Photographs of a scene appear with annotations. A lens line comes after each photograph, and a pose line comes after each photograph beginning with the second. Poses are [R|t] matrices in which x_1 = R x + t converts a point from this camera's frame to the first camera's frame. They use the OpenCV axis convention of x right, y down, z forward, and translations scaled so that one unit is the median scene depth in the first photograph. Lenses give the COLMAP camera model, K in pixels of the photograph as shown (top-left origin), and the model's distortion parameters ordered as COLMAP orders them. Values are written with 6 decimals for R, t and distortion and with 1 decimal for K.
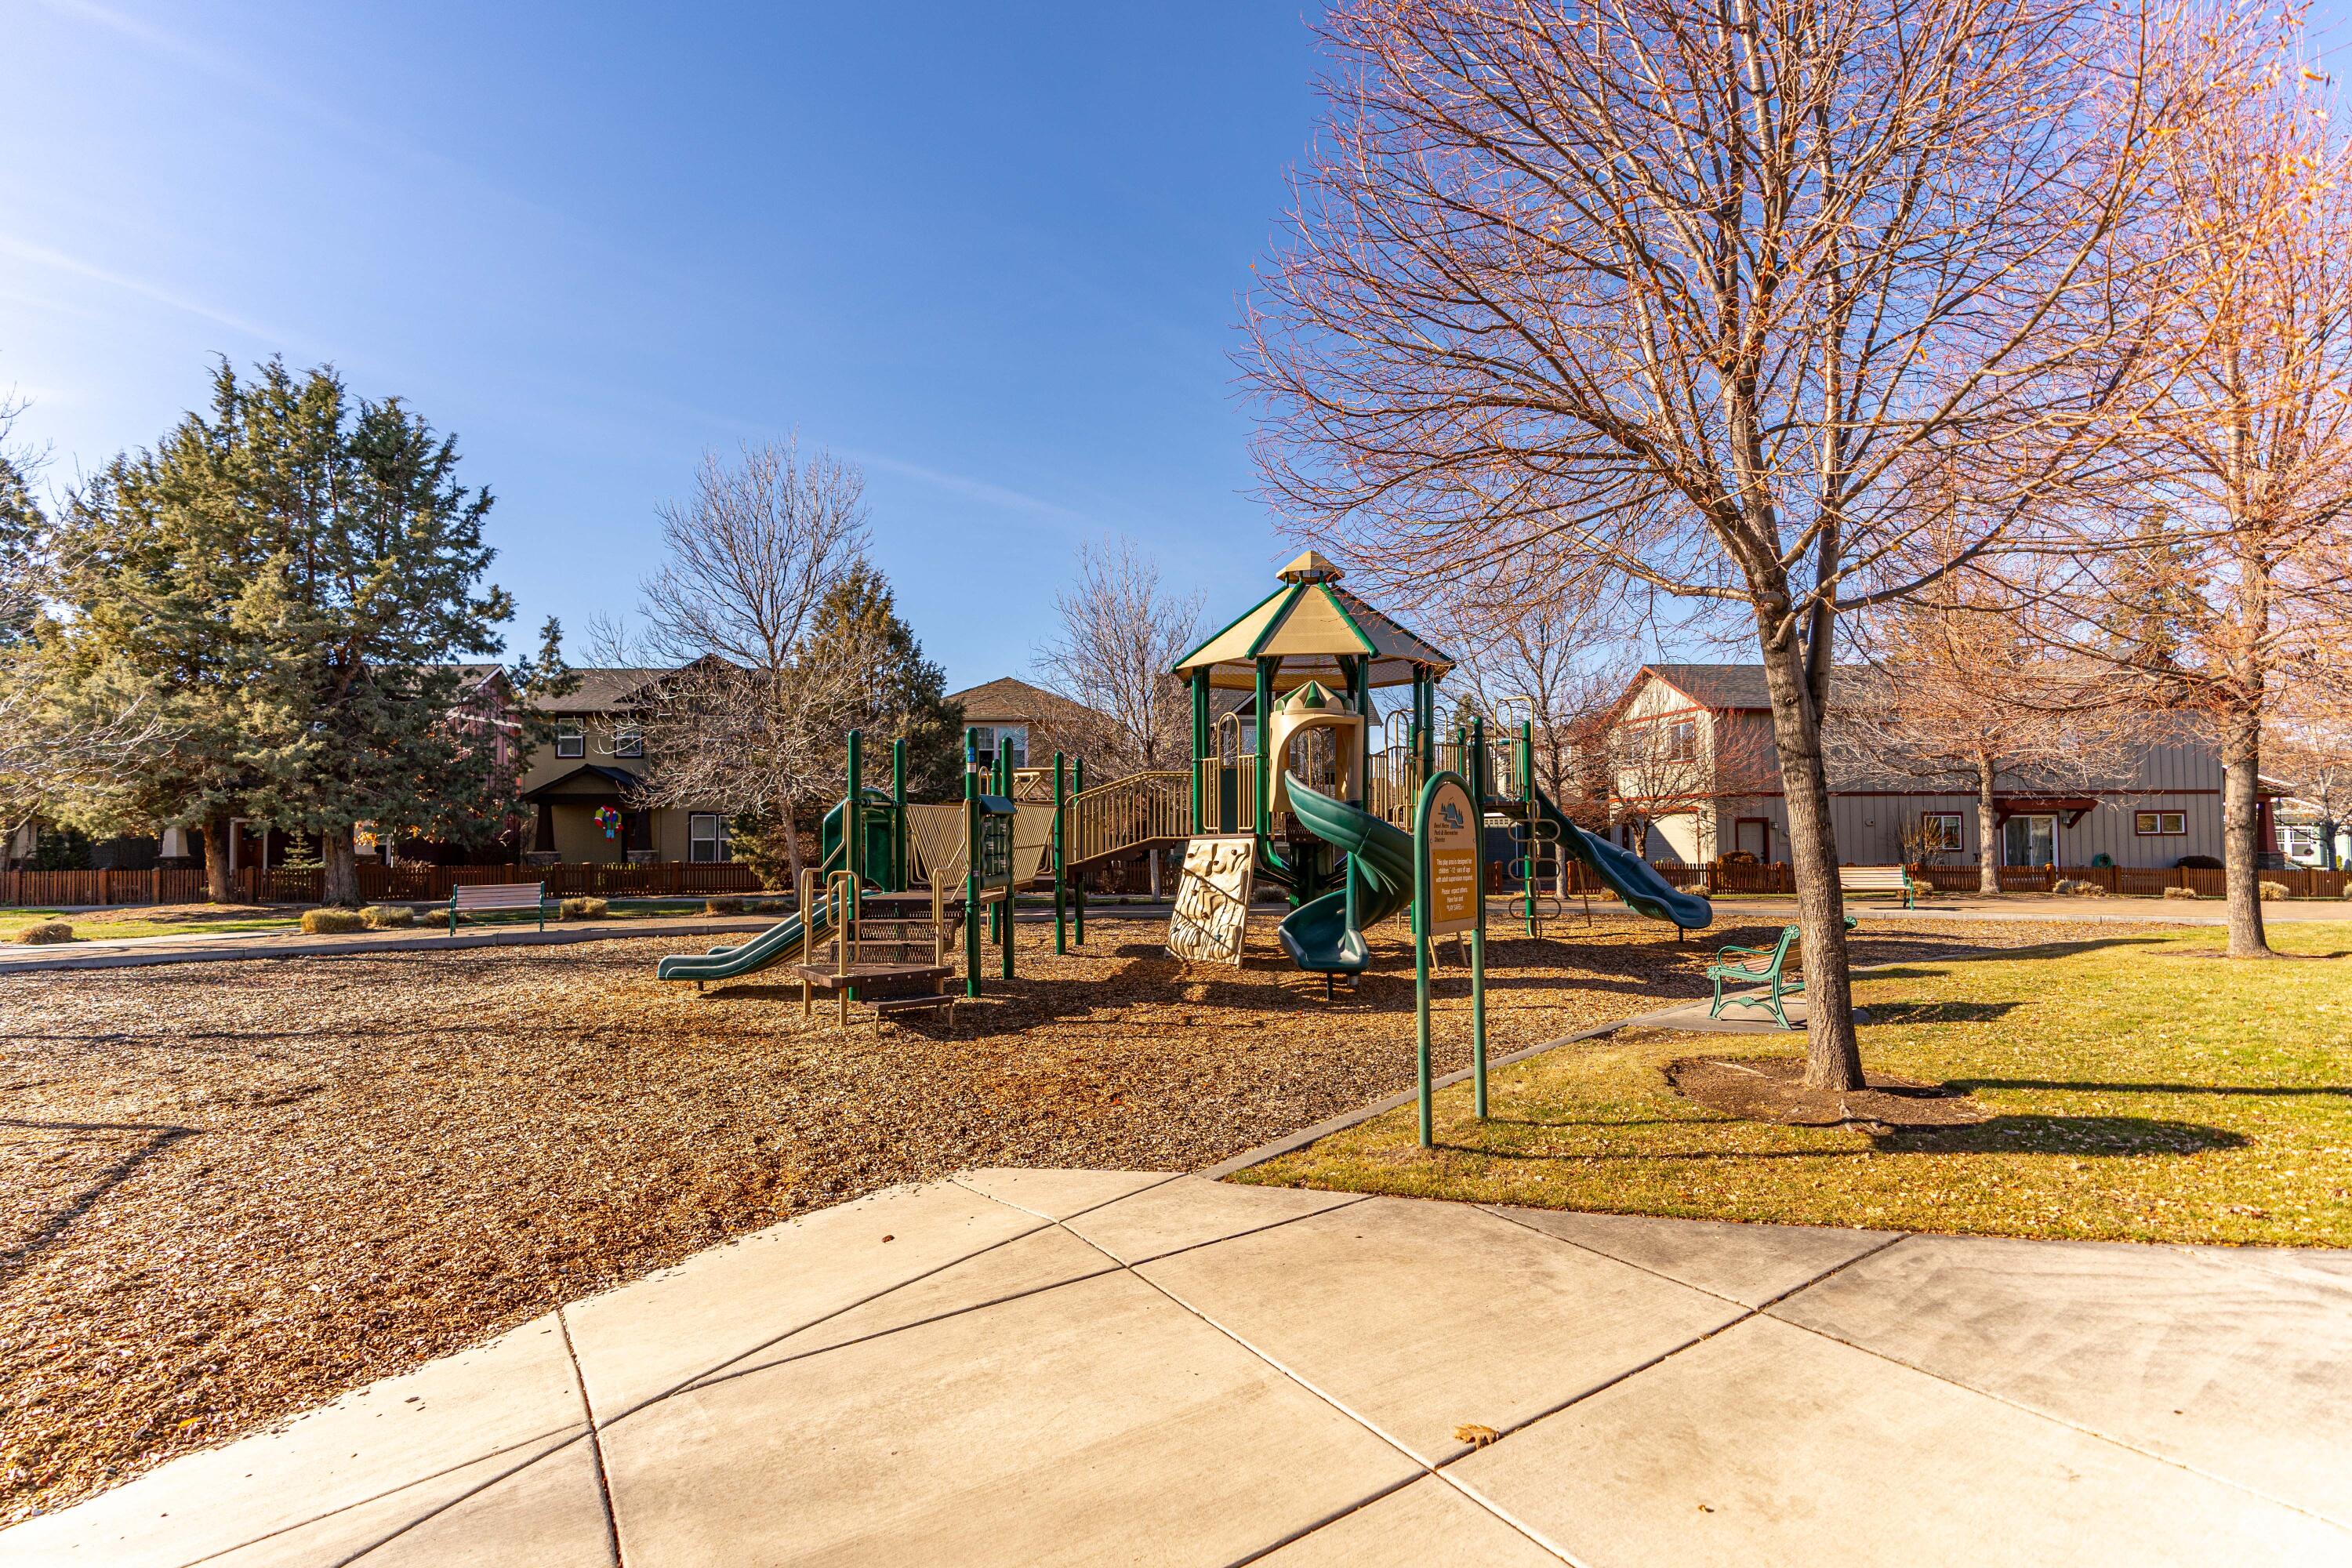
lens RADIAL K [[1047.5, 0, 1167.2], [0, 1047.5, 784.3], [0, 0, 1]] dist [-0.008028, 0.000128]
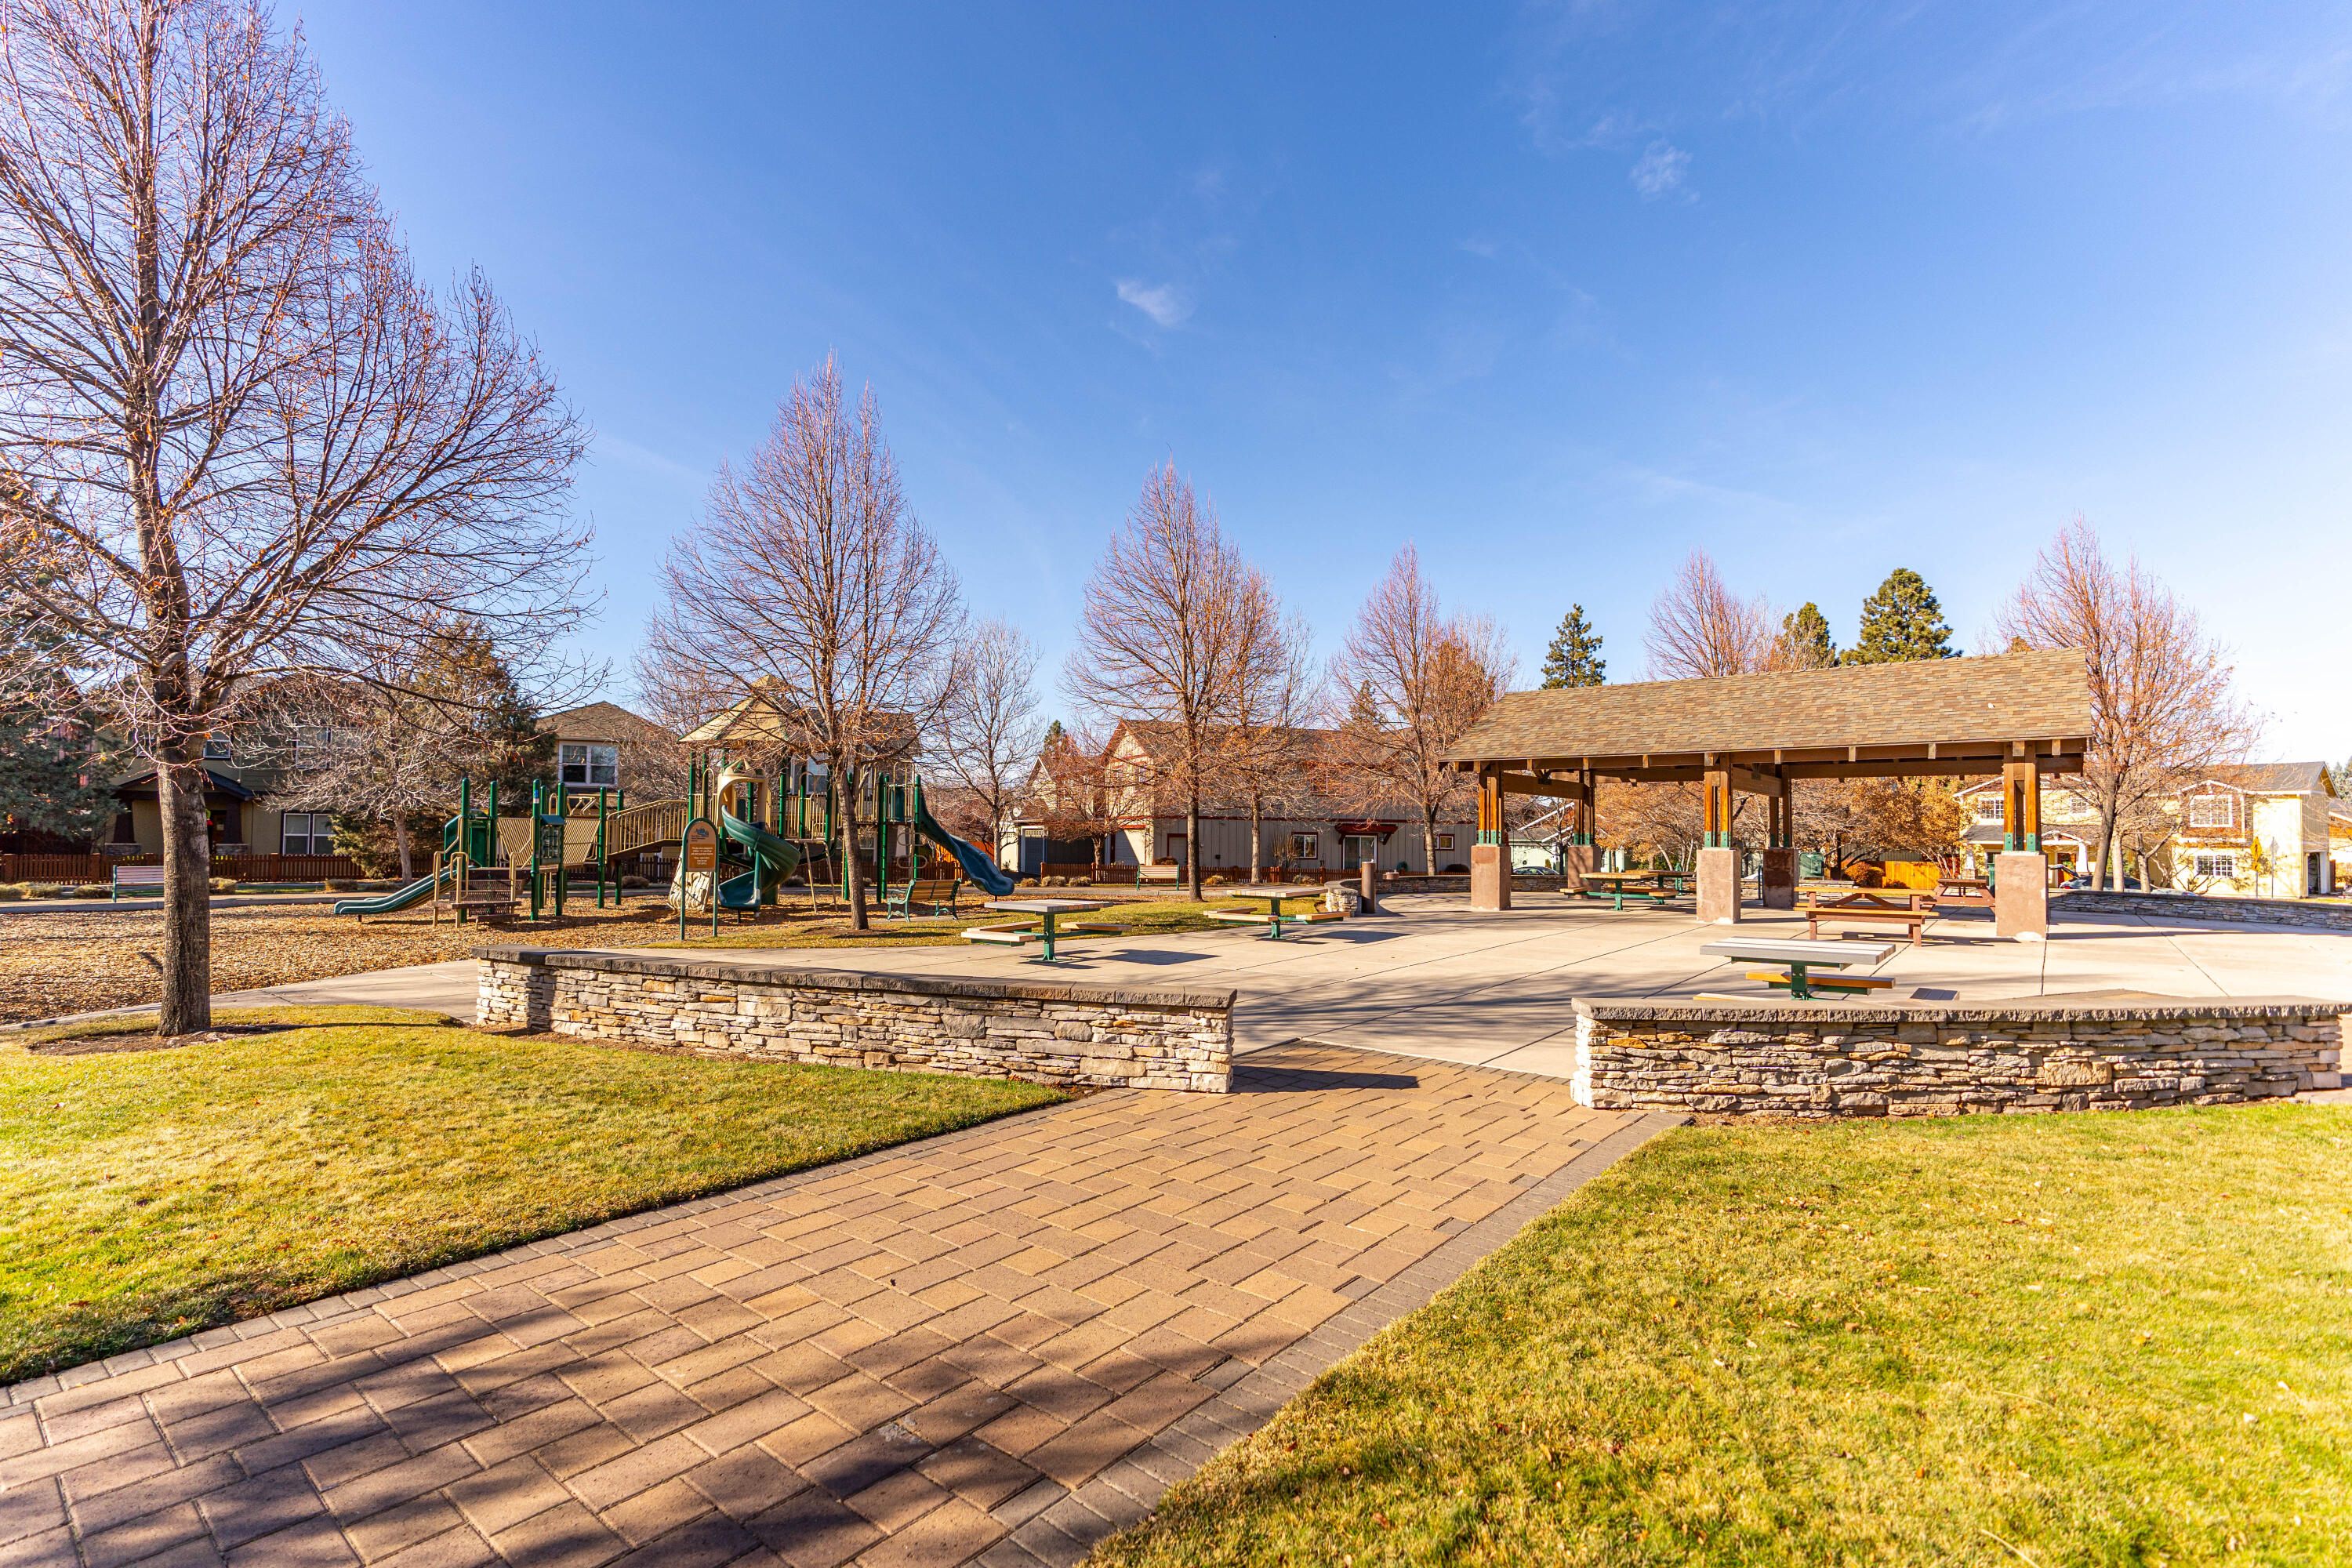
lens RADIAL K [[1047.5, 0, 1167.2], [0, 1047.5, 784.3], [0, 0, 1]] dist [-0.008028, 0.000128]
pose [[0.948502, 0.033569, 0.314987, 0.169916], [-0.031467, 0.999436, -0.011758, -0.033484], [-0.315204, 0.001241, 0.949023, -0.657263]]
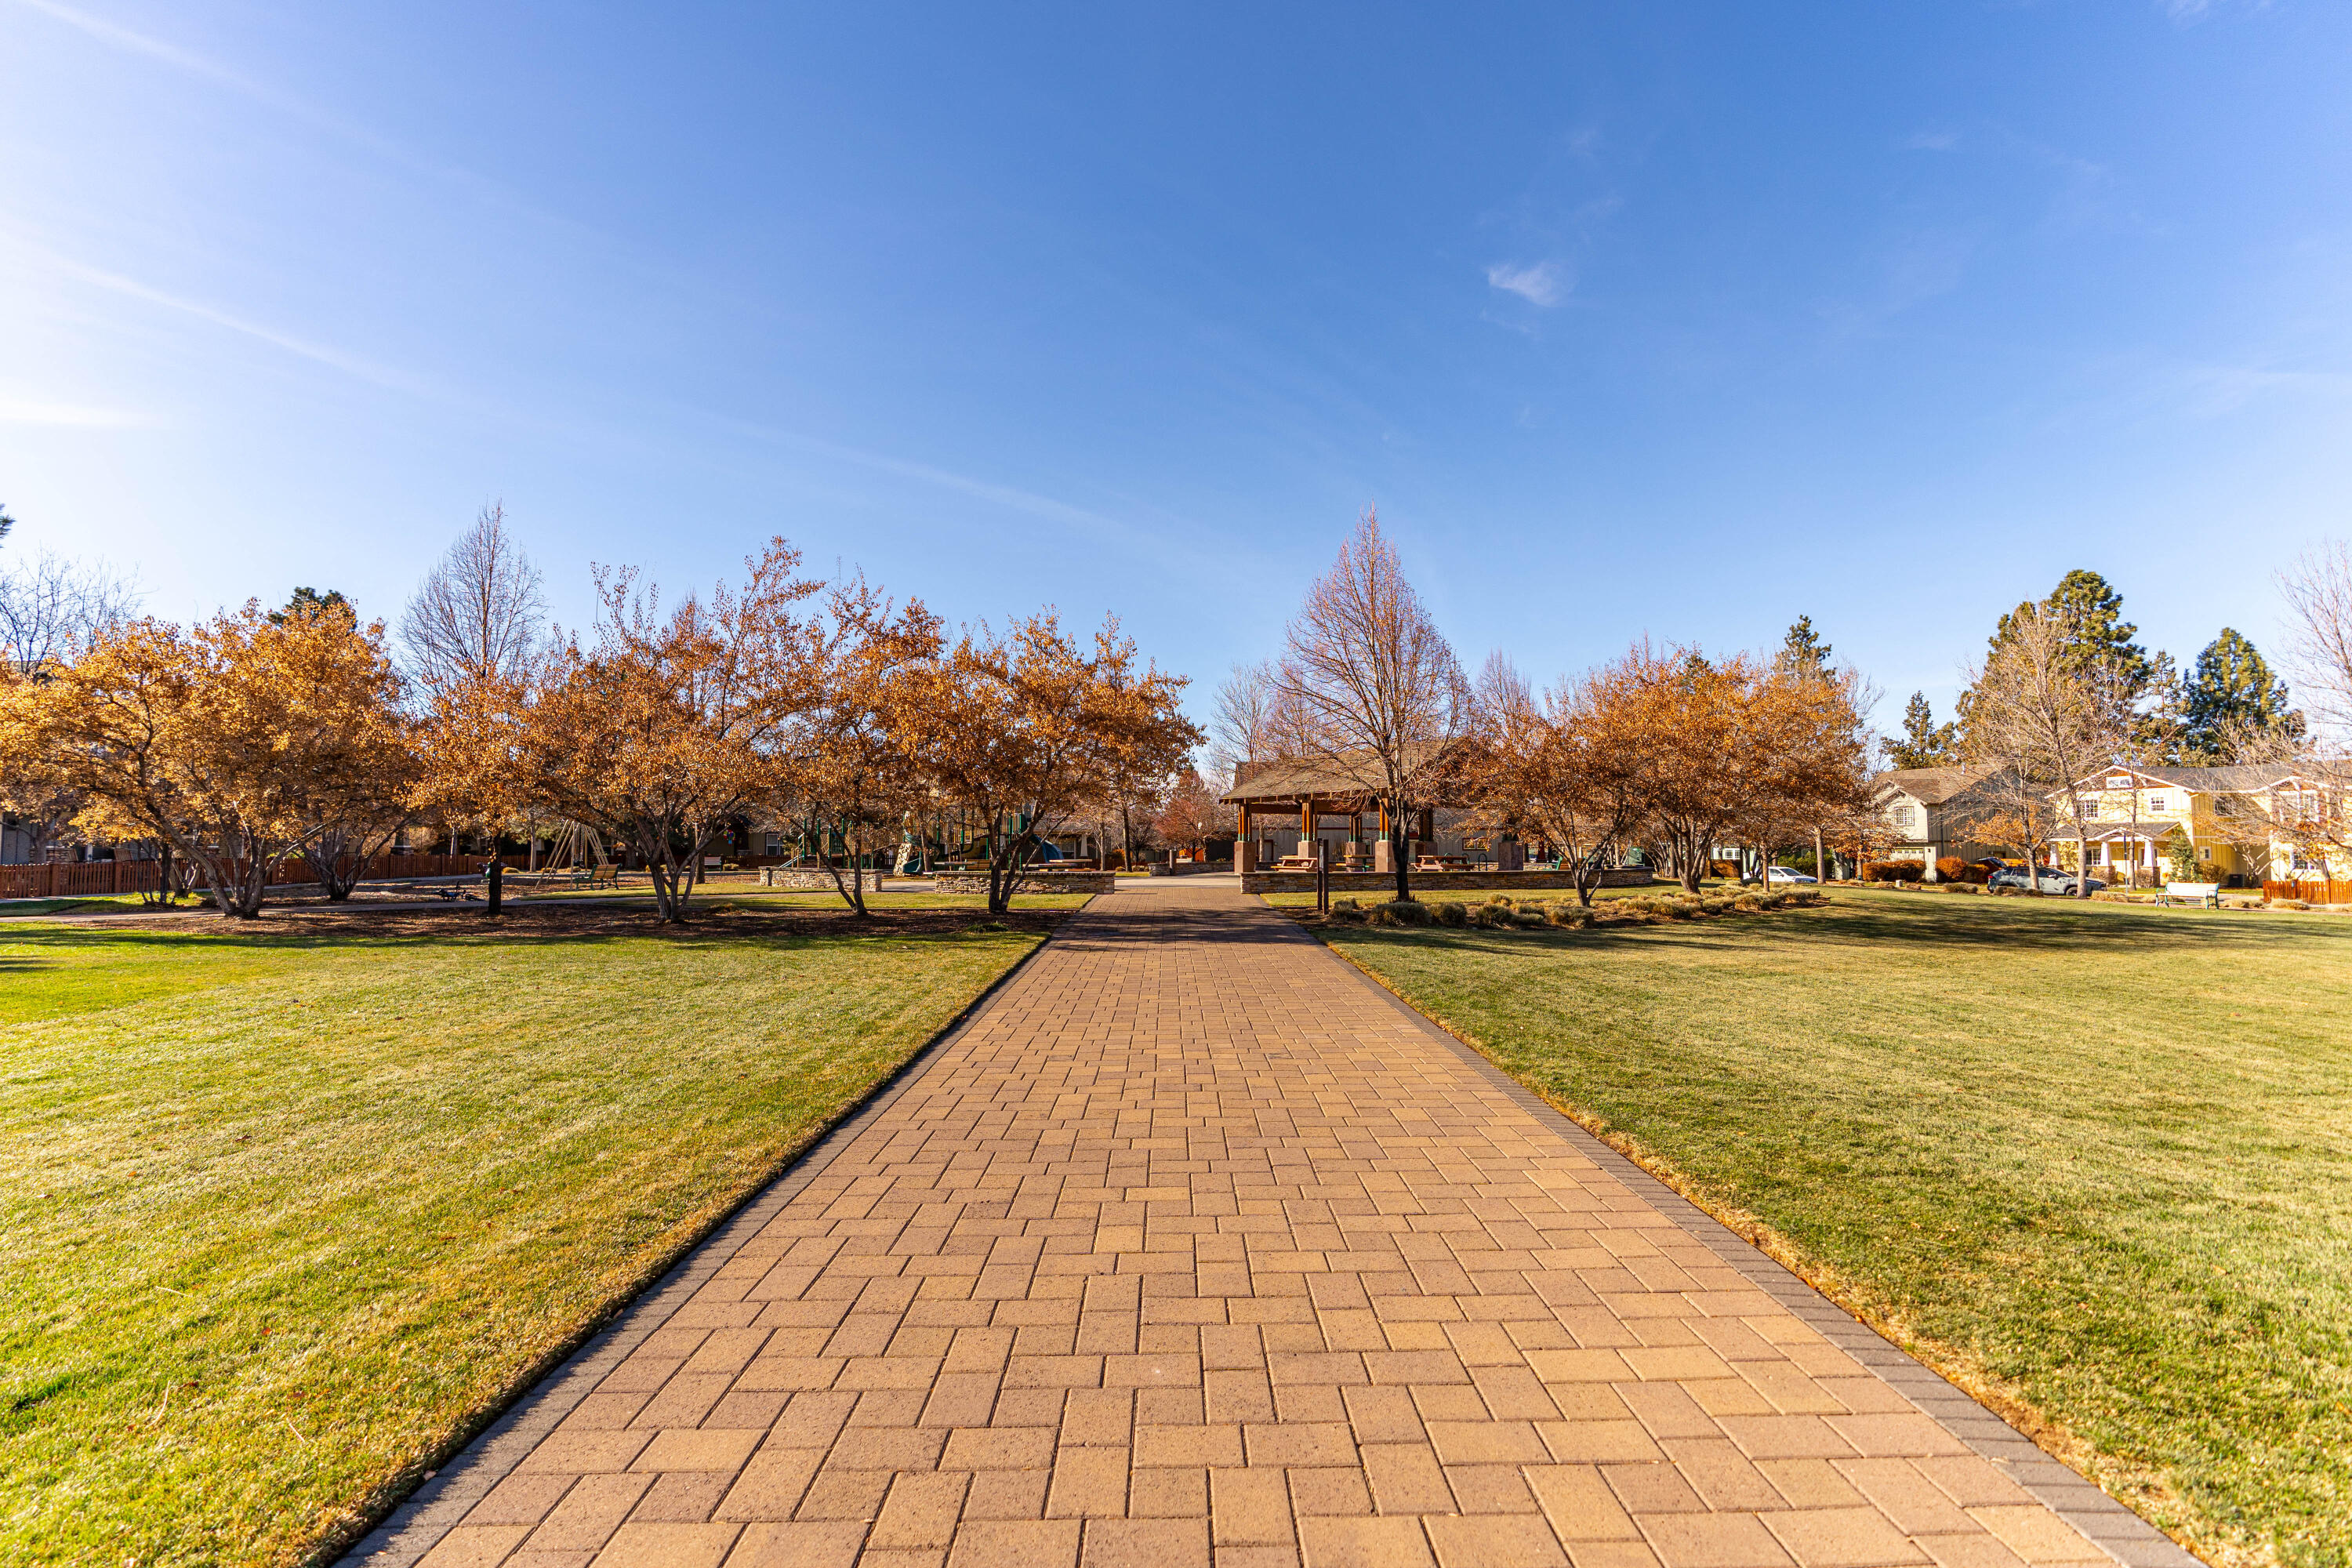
lens RADIAL K [[1051.8, 0, 1177.7], [0, 1051.8, 852.2], [0, 0, 1]] dist [0.000175, 0.000238]
pose [[0.999295, 0.007275, -0.036845, 1.267749], [-0.005718, 0.999093, 0.042192, -0.083813], [0.037118, -0.041952, 0.998430, -2.914113]]
